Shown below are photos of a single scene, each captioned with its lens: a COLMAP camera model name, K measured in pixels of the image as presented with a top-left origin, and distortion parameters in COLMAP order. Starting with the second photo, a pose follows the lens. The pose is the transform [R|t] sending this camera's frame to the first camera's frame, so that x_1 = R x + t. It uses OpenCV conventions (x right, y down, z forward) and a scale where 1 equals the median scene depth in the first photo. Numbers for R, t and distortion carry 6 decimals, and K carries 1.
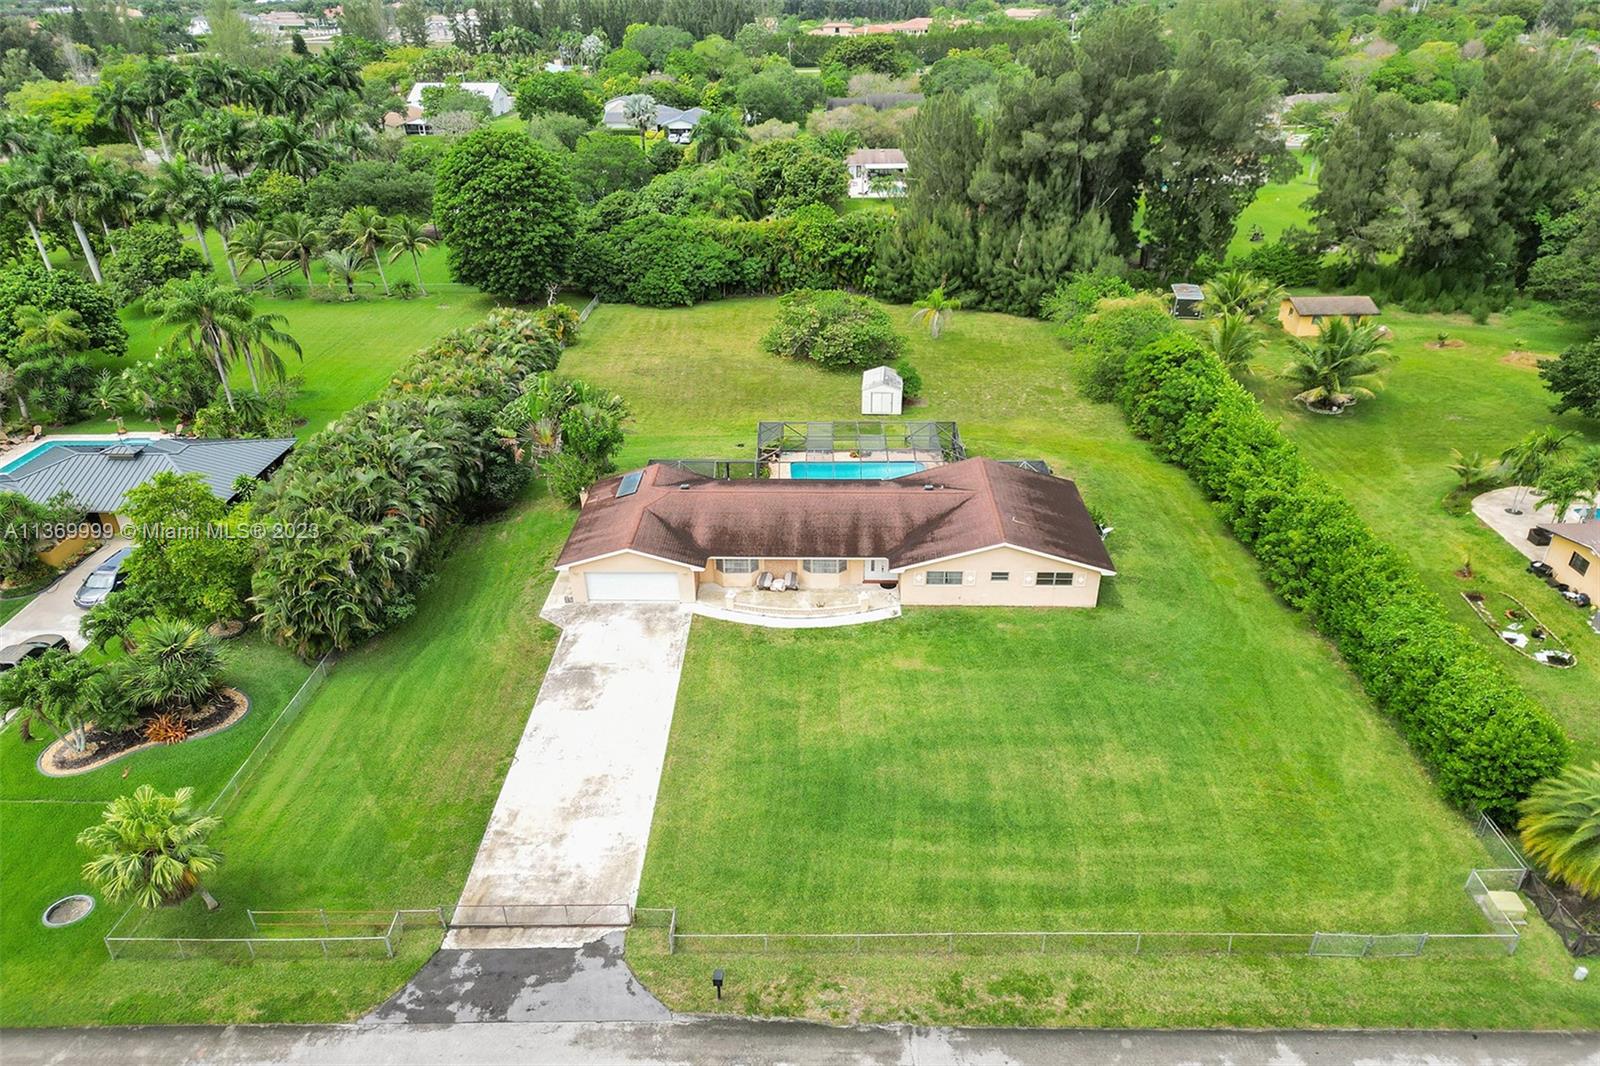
lens RADIAL K [[1060.7, 0, 794.0], [0, 1060.7, 511.9], [0, 0, 1]] dist [0.057994, -0.054107]
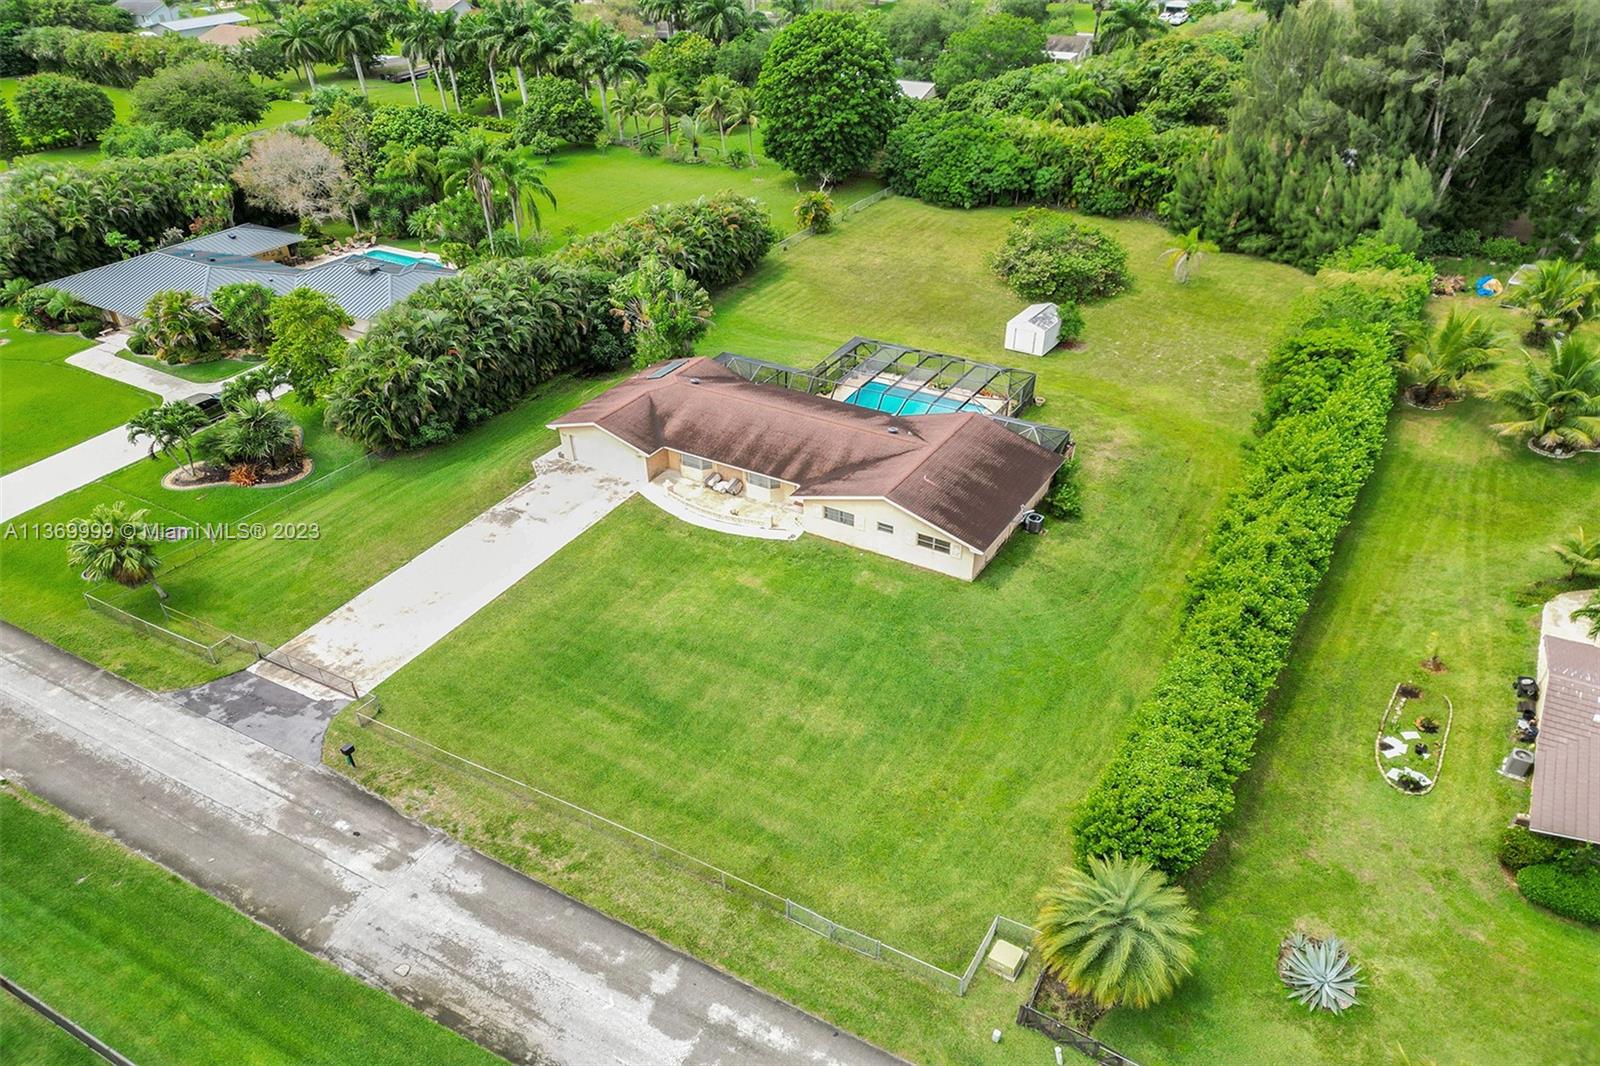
lens RADIAL K [[1060.7, 0, 794.0], [0, 1060.7, 511.9], [0, 0, 1]] dist [0.057994, -0.054107]
pose [[0.888708, 0.248679, -0.385171, 0.387067], [-0.205427, 0.967051, 0.150376, -0.068852], [0.409875, -0.054516, 0.910511, 0.026087]]
